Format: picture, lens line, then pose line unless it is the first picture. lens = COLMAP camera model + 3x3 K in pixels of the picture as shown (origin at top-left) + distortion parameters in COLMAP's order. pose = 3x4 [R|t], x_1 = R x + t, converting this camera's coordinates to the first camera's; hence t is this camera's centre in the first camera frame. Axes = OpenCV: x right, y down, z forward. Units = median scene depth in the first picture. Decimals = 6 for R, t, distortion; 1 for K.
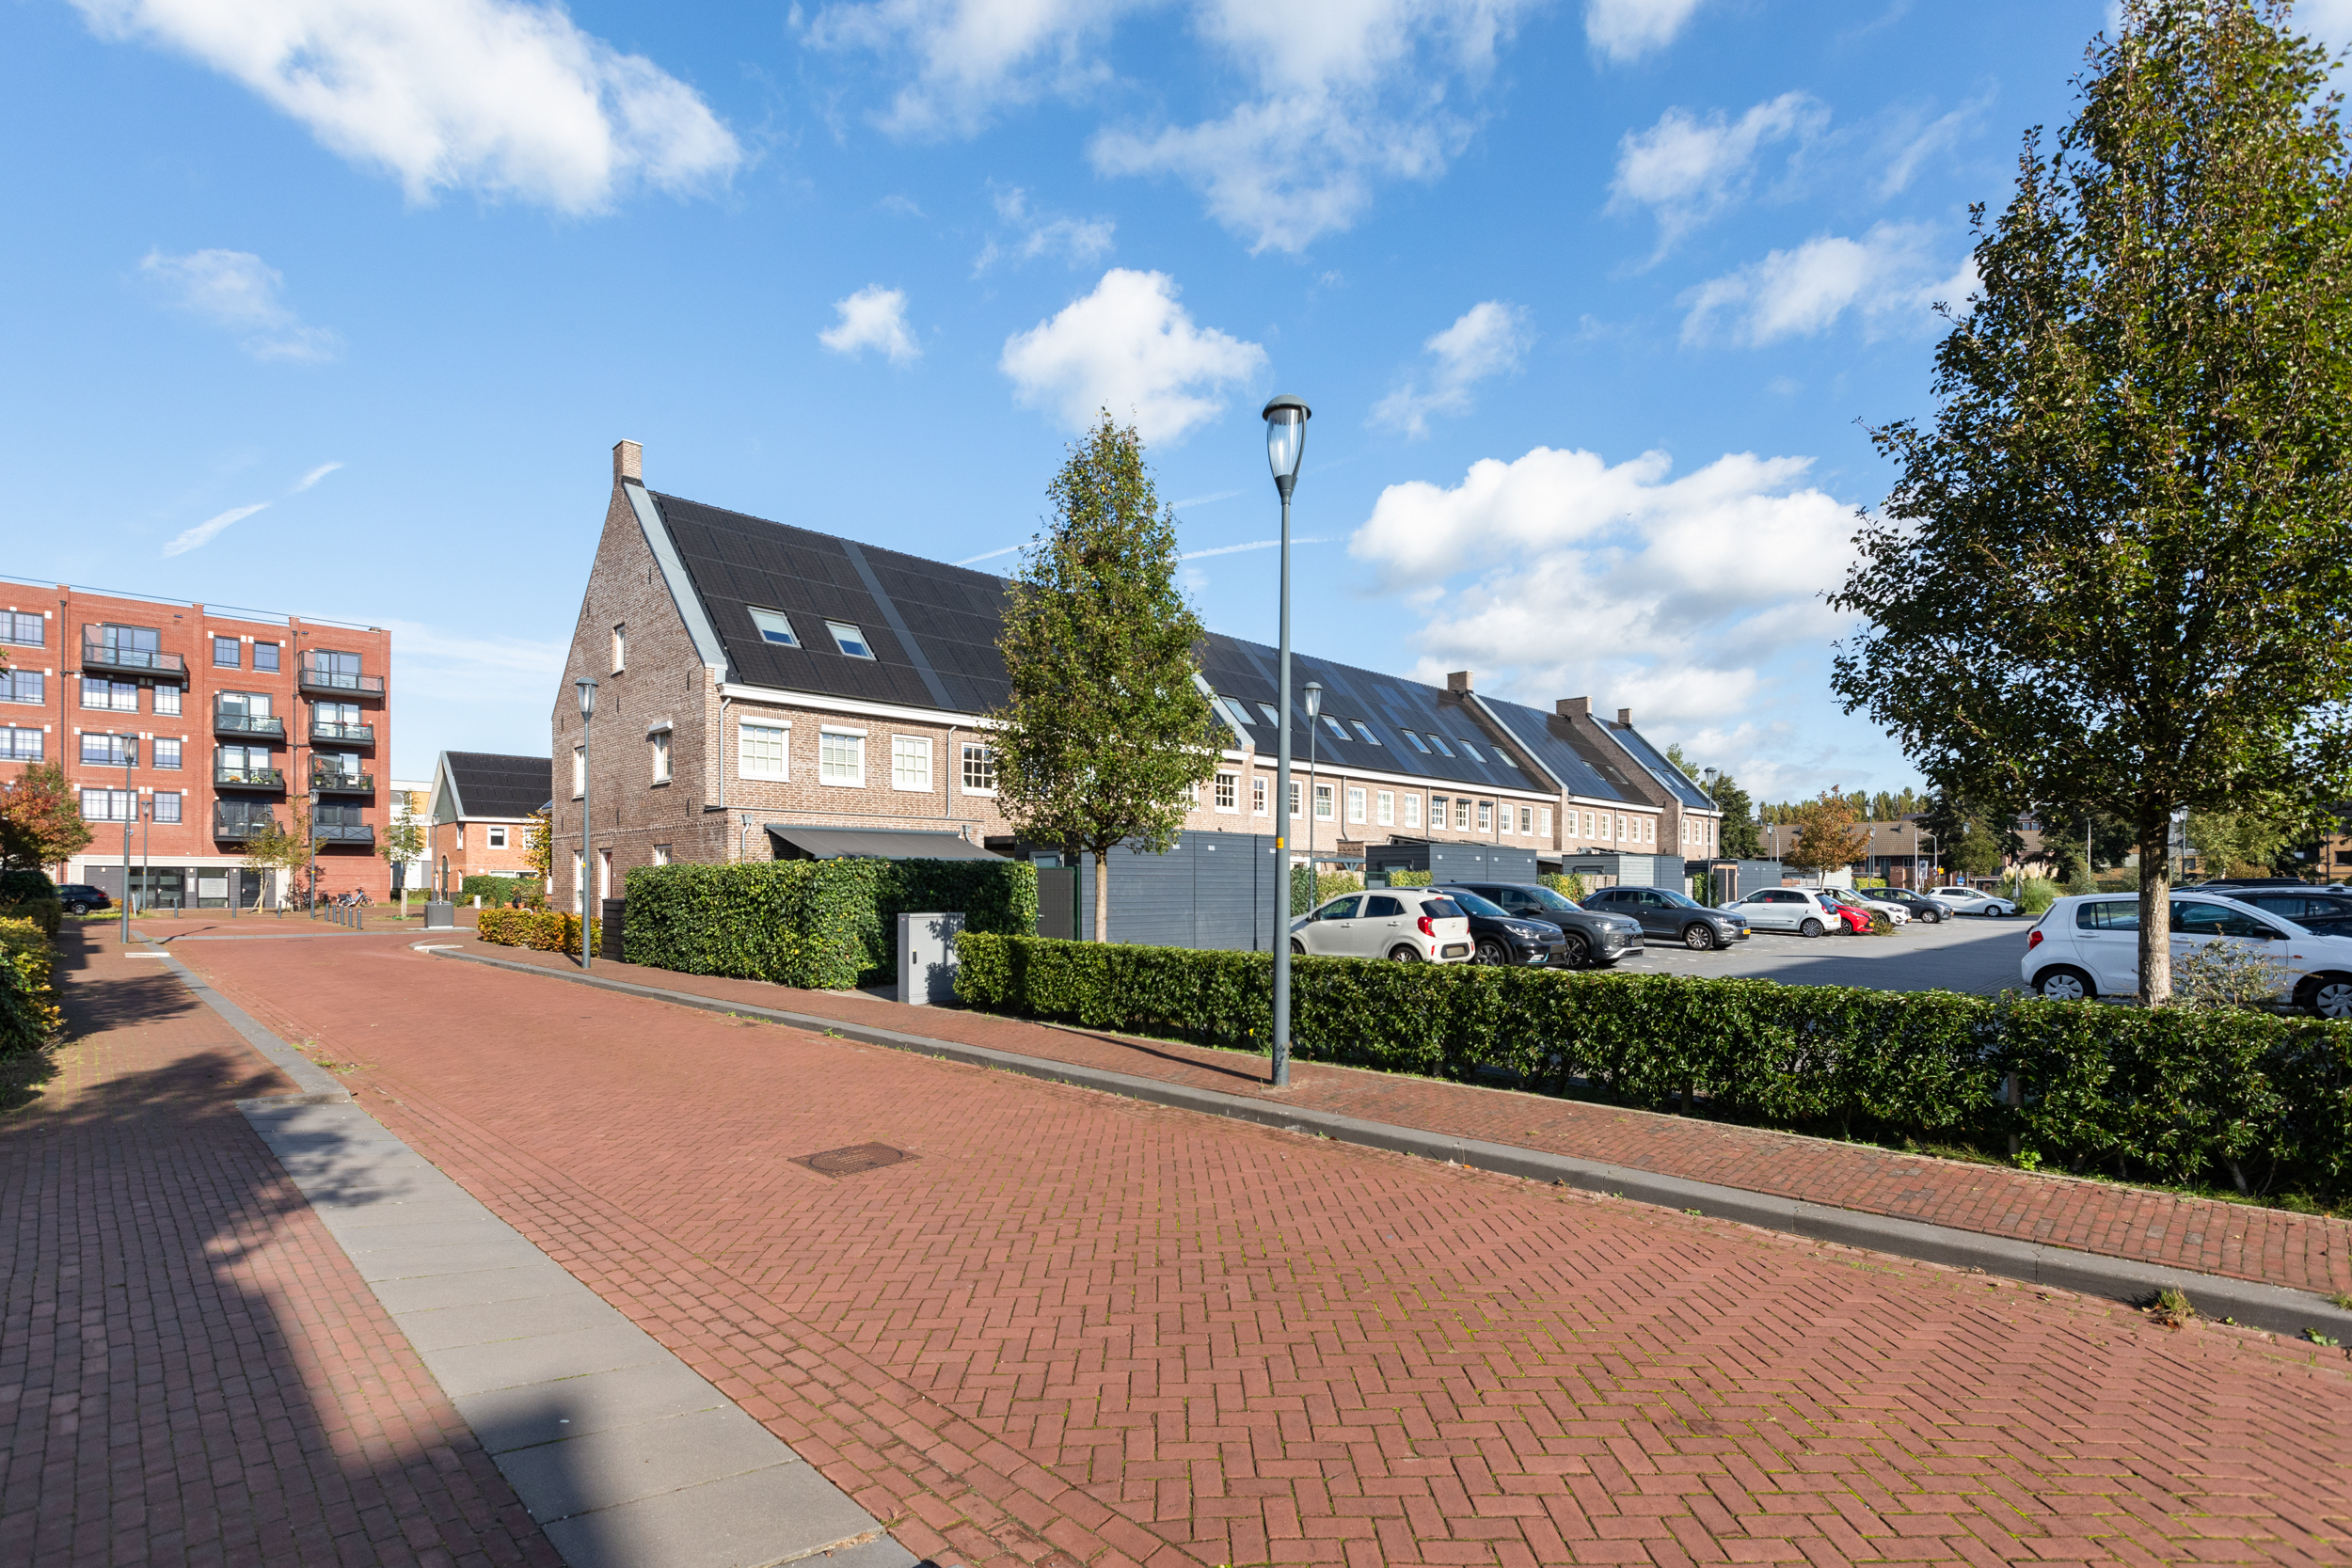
lens RADIAL K [[1099.8, 0, 1177.0], [0, 1099.8, 878.1], [0, 0, 1]] dist [-0.001062, 0.000131]
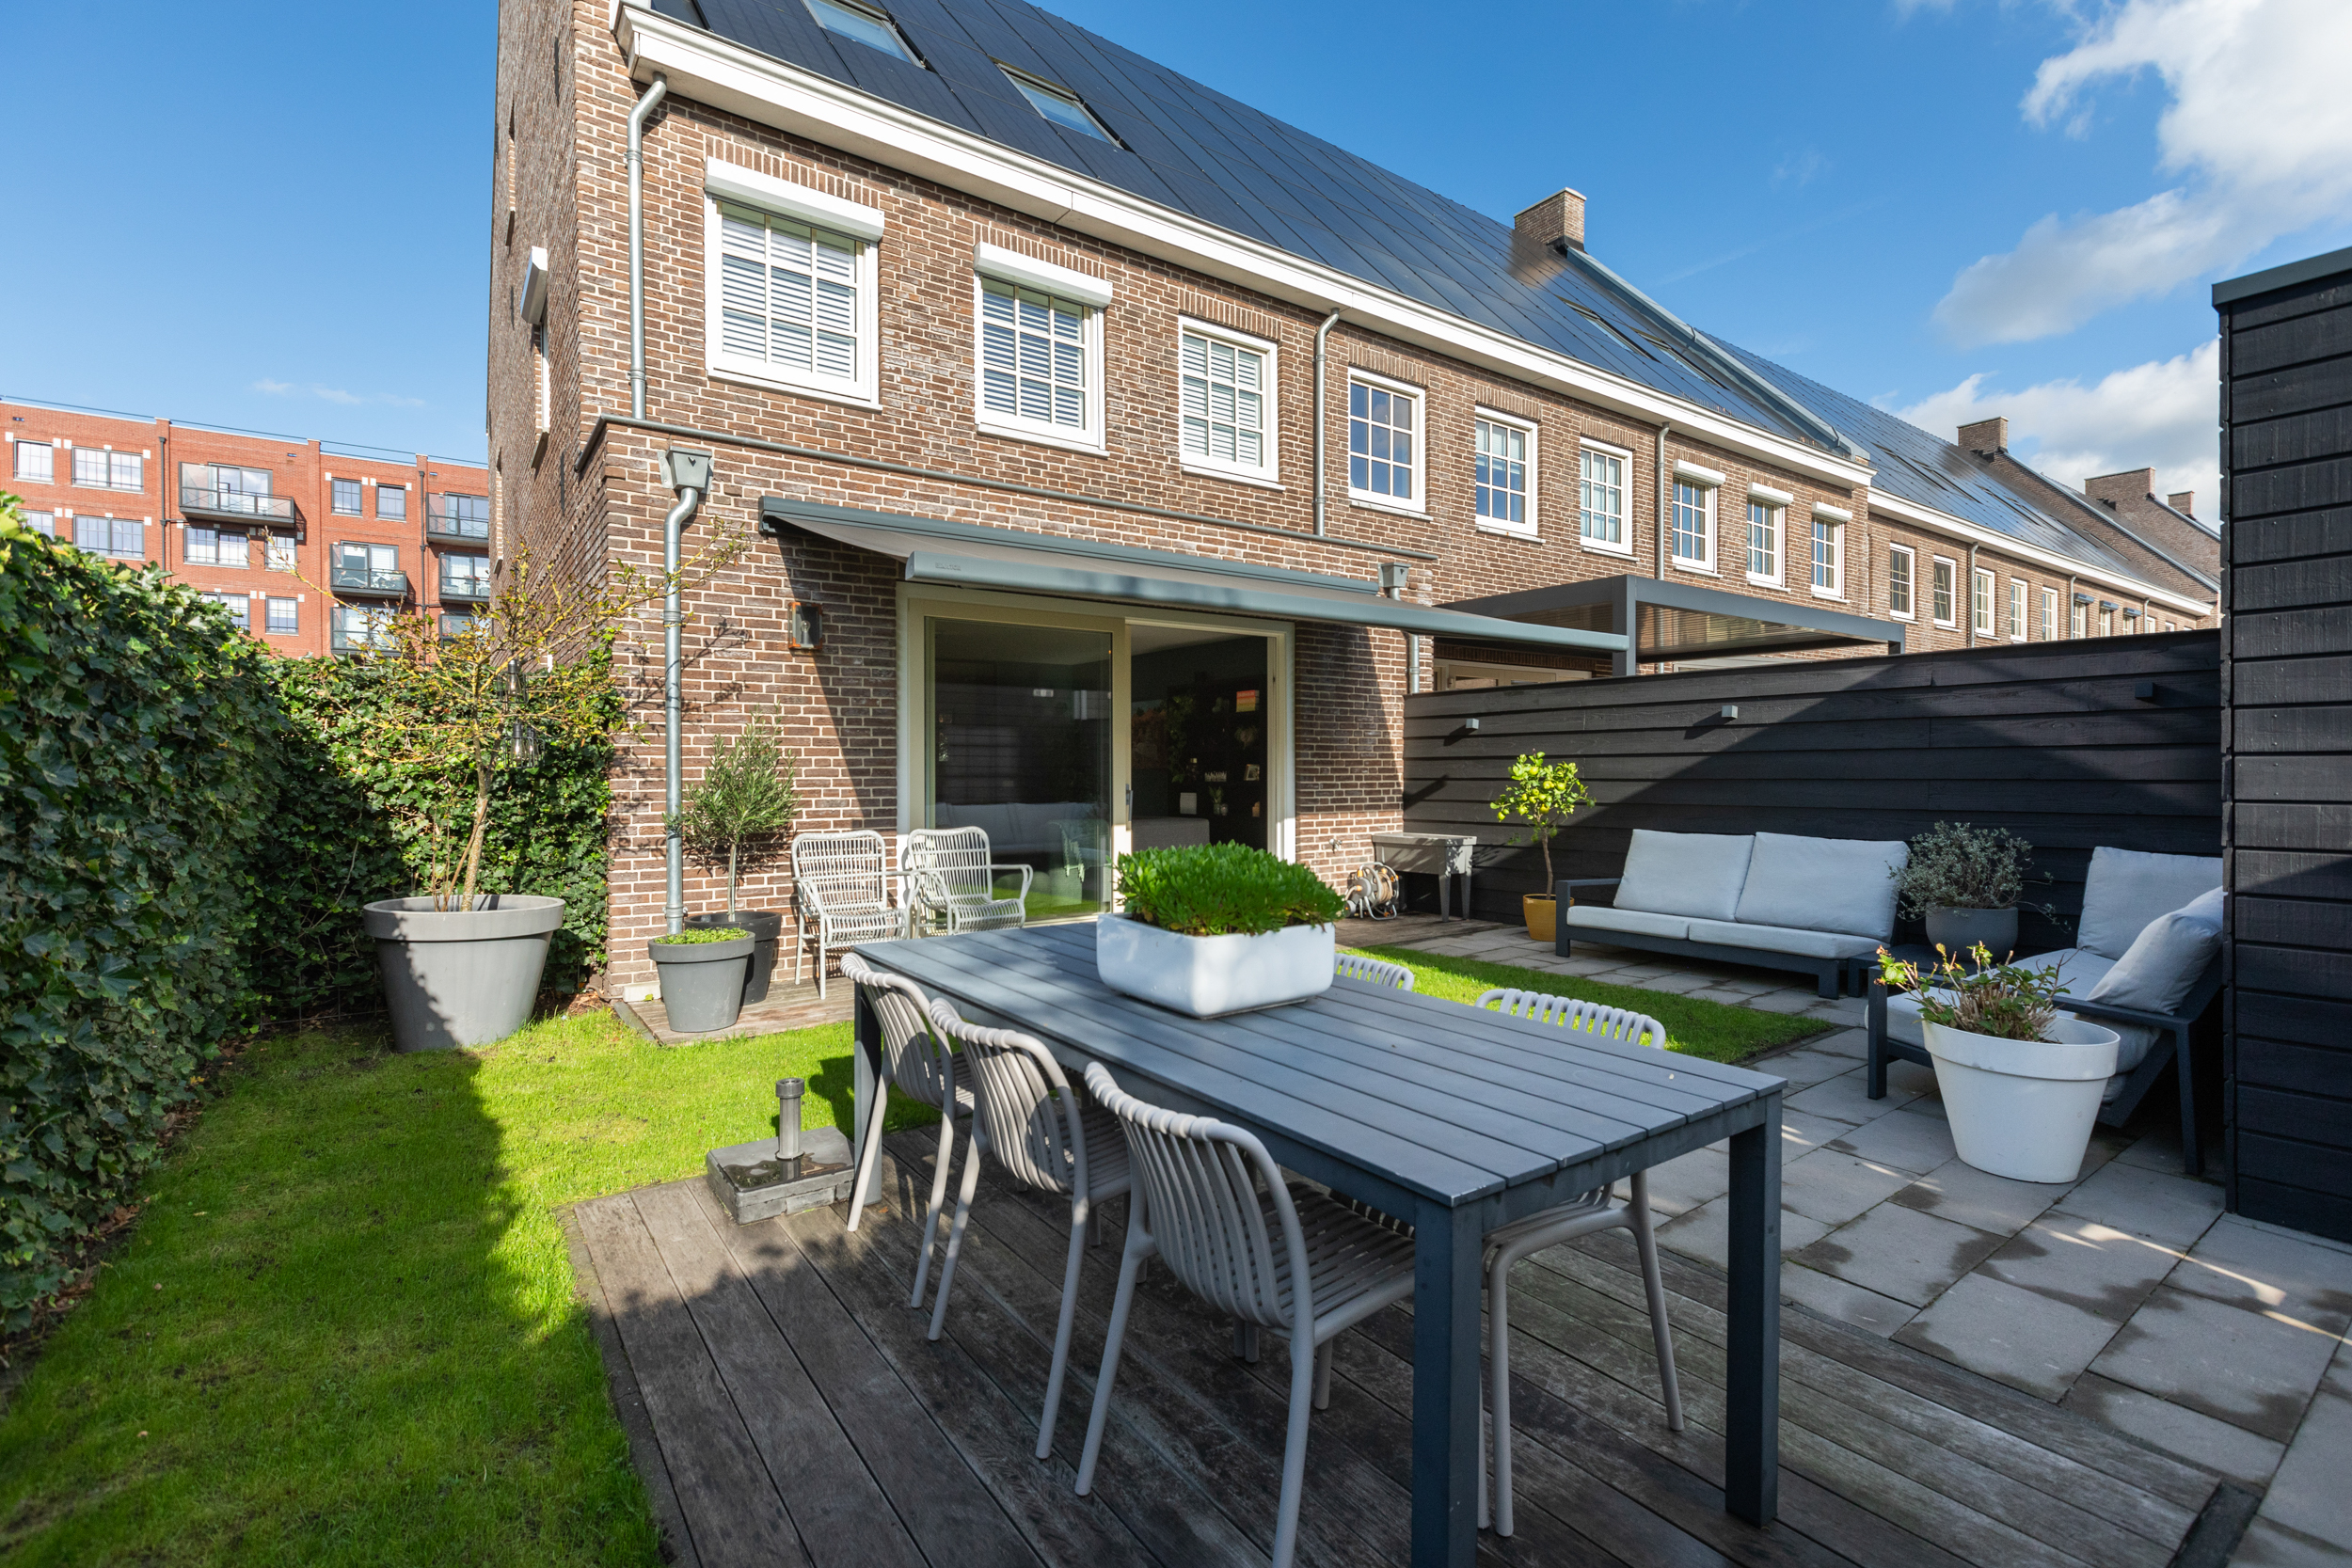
lens RADIAL K [[1052.9, 0, 1176.0], [0, 1052.9, 784.0], [0, 0, 1]] dist [0.002762, 0.000292]
pose [[0.985915, -0.001845, -0.167239, -0.098046], [0.005181, 0.999796, 0.019513, 0.006240], [0.167169, -0.020104, 0.985723, 0.320376]]
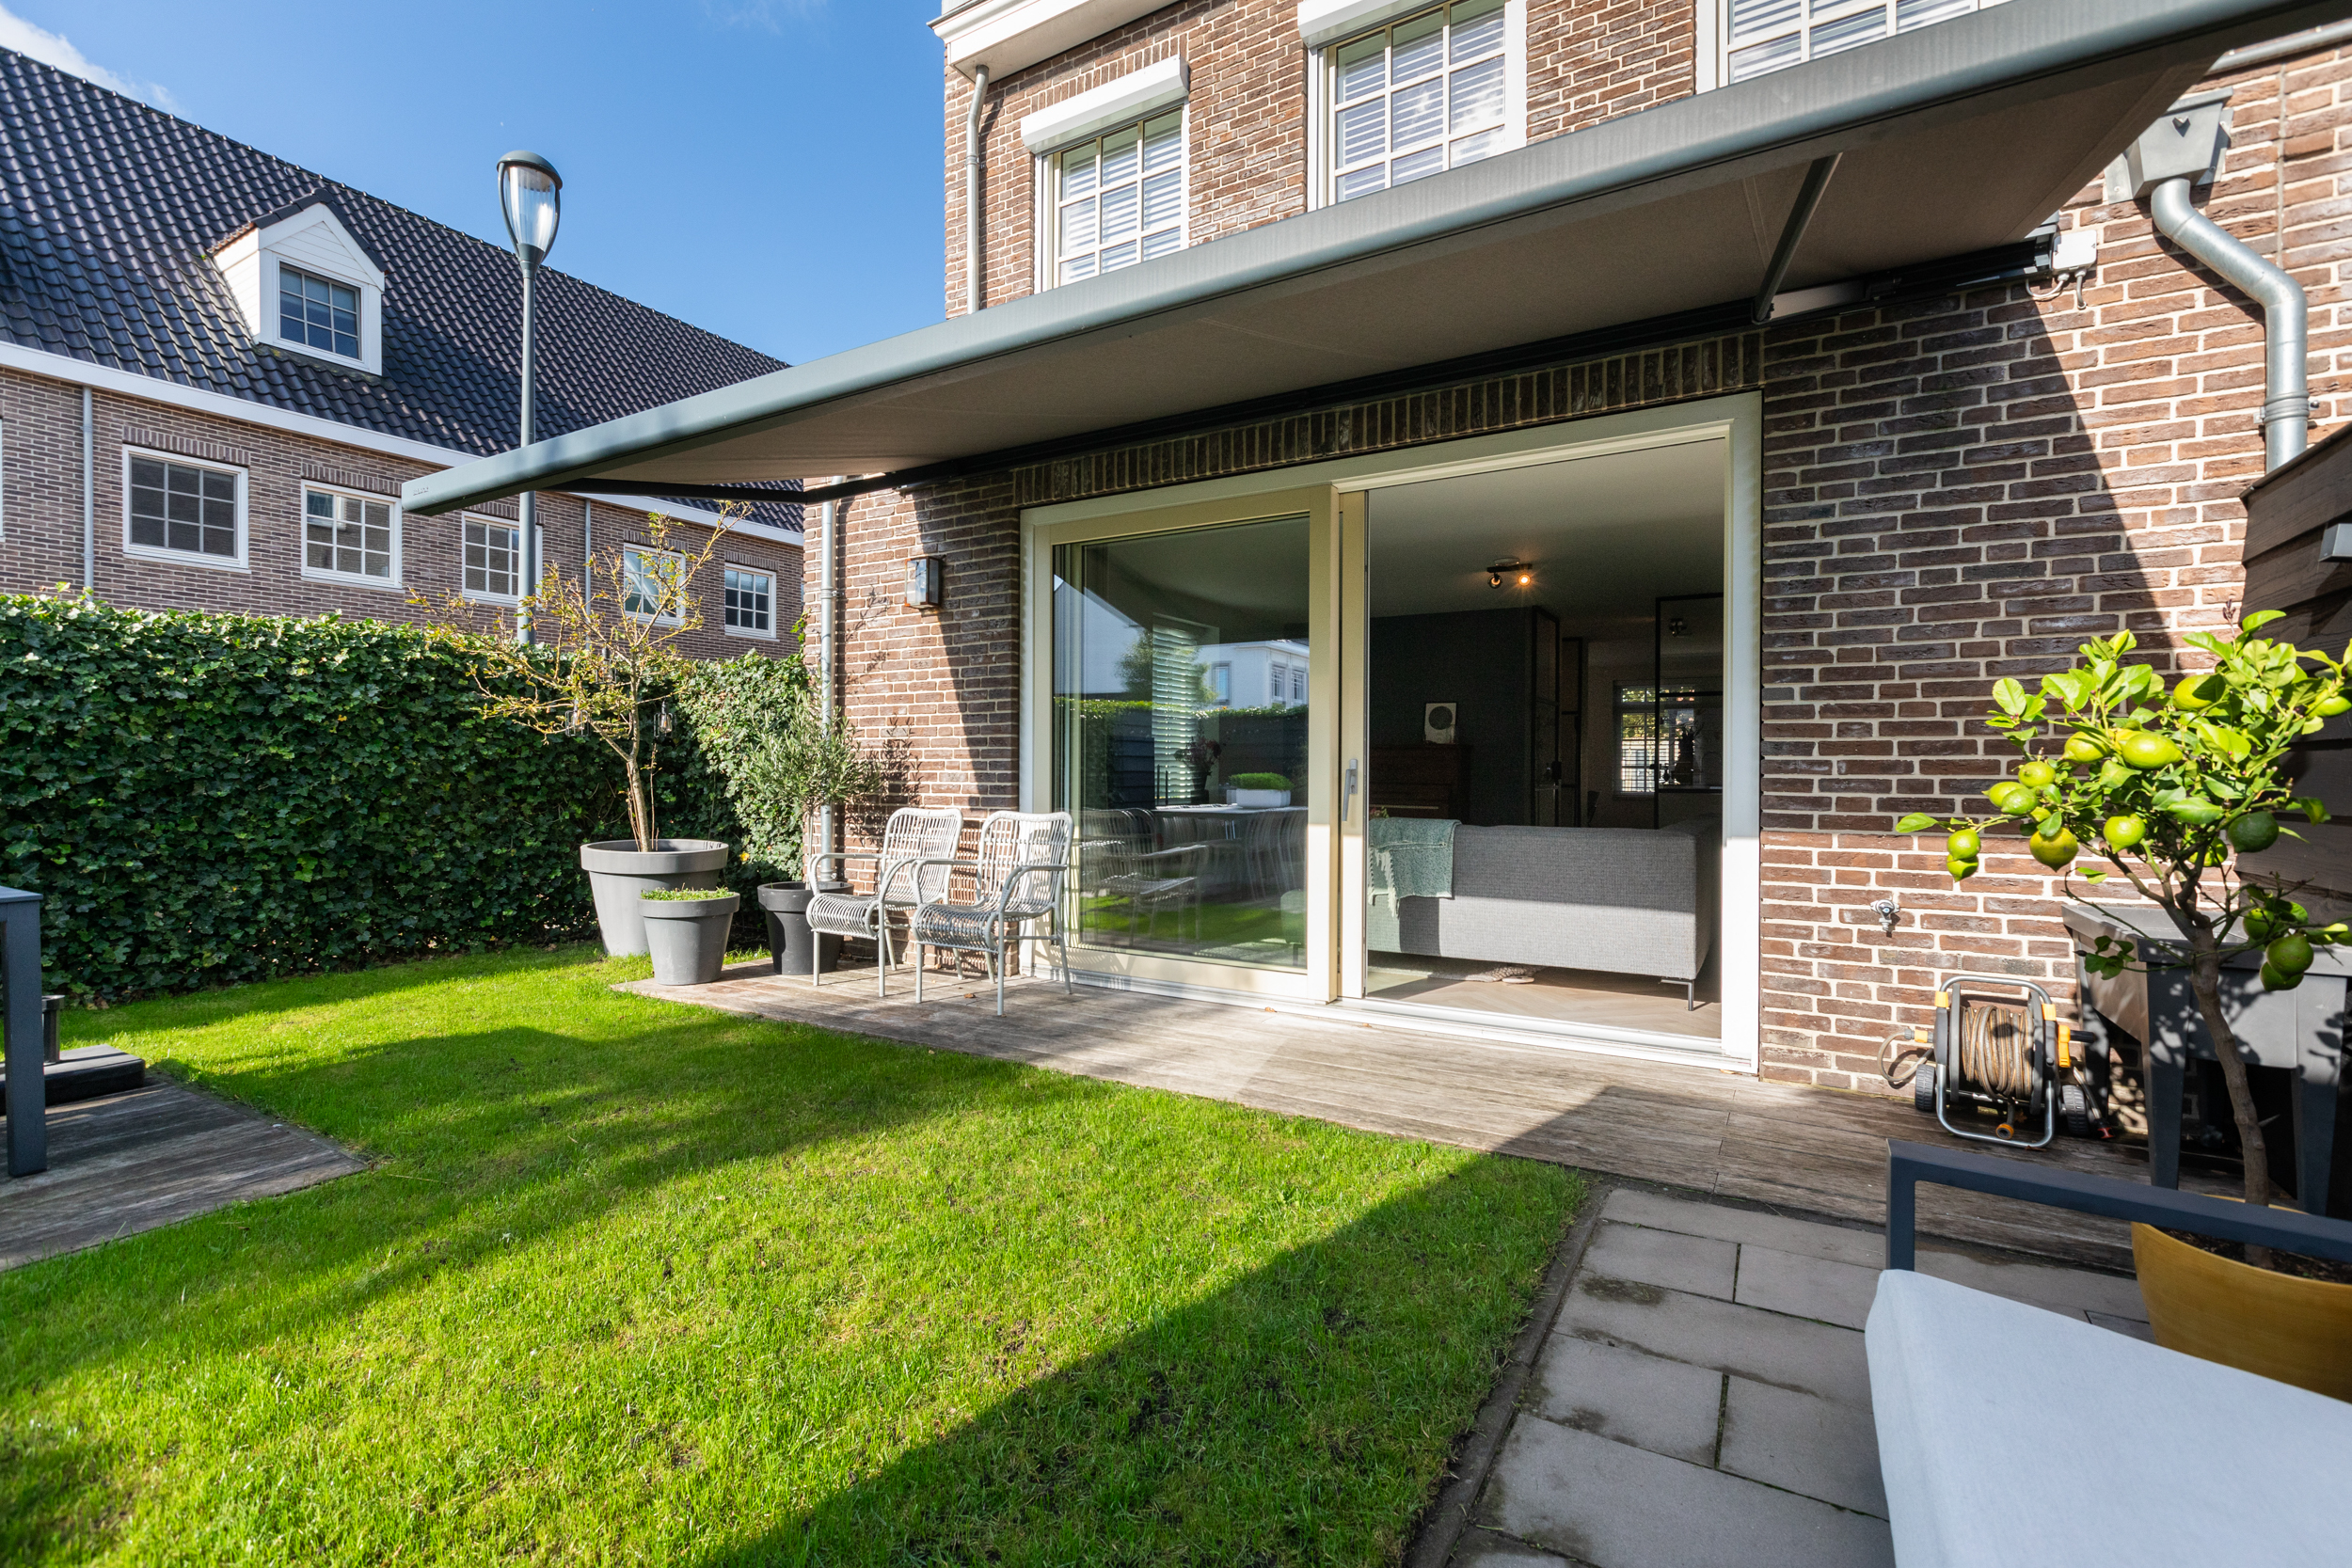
lens RADIAL K [[1046.4, 0, 1173.8], [0, 1046.4, 774.2], [0, 0, 1]] dist [0.001220, 0.000609]
pose [[0.240018, 0.000803, -0.970768, -0.052321], [0.003246, 0.999993, 0.001630, 0.009895], [0.970763, -0.003543, 0.240013, 0.420555]]
